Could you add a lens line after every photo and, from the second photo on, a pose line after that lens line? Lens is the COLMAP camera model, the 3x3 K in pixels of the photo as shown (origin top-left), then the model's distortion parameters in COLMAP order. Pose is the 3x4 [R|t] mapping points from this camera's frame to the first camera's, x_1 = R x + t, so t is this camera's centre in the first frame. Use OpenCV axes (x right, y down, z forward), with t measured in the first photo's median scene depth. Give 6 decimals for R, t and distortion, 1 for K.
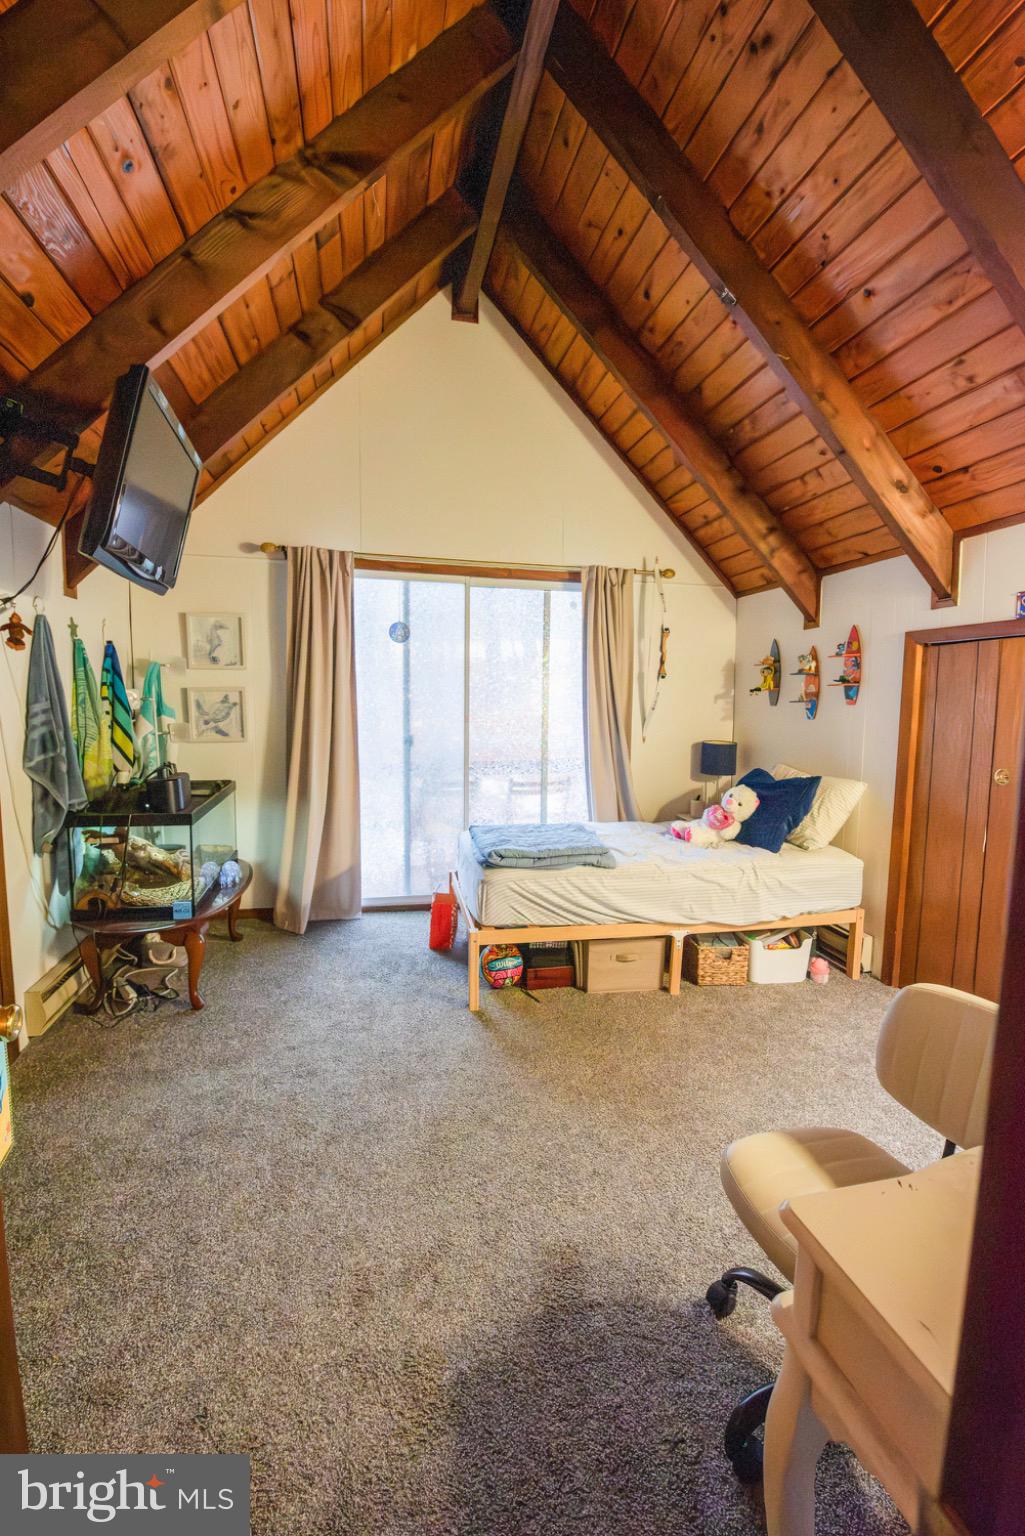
lens RADIAL K [[620.6, 0, 524.4], [0, 620.6, 777.9], [0, 0, 1]] dist [-0.019660, -0.001070]
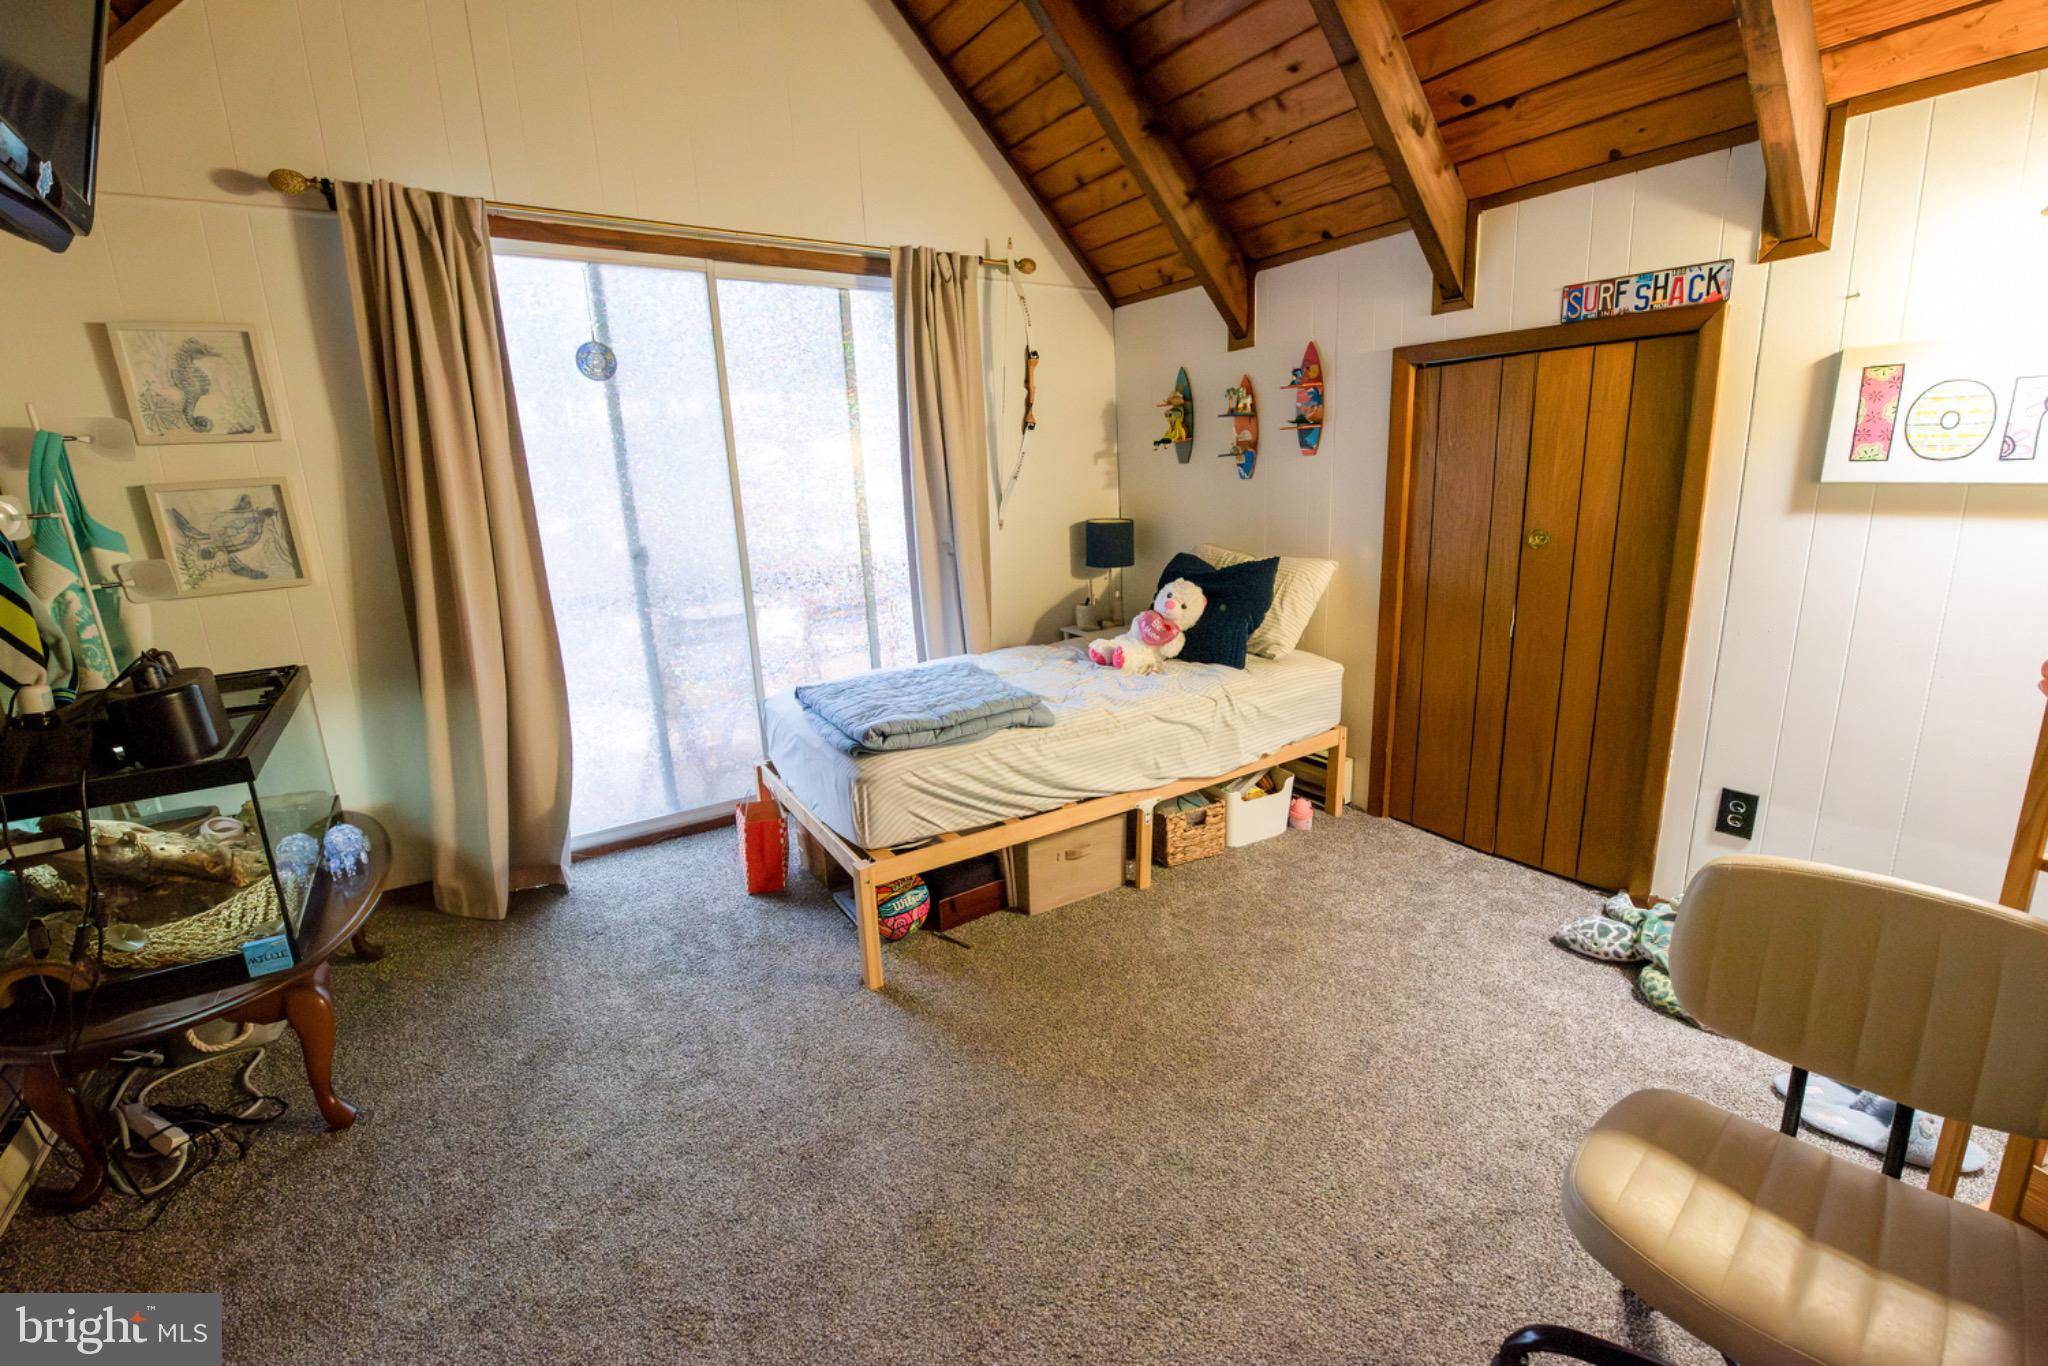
lens RADIAL K [[816.5, 0, 1024.0], [0, 816.5, 683.0], [0, 0, 1]] dist [-0.017699, -0.001703]
pose [[0.935088, -0.135294, 0.327577, -0.148046], [0.092939, 0.985532, 0.141737, -0.021317], [-0.342013, -0.102092, 0.934133, 0.196889]]
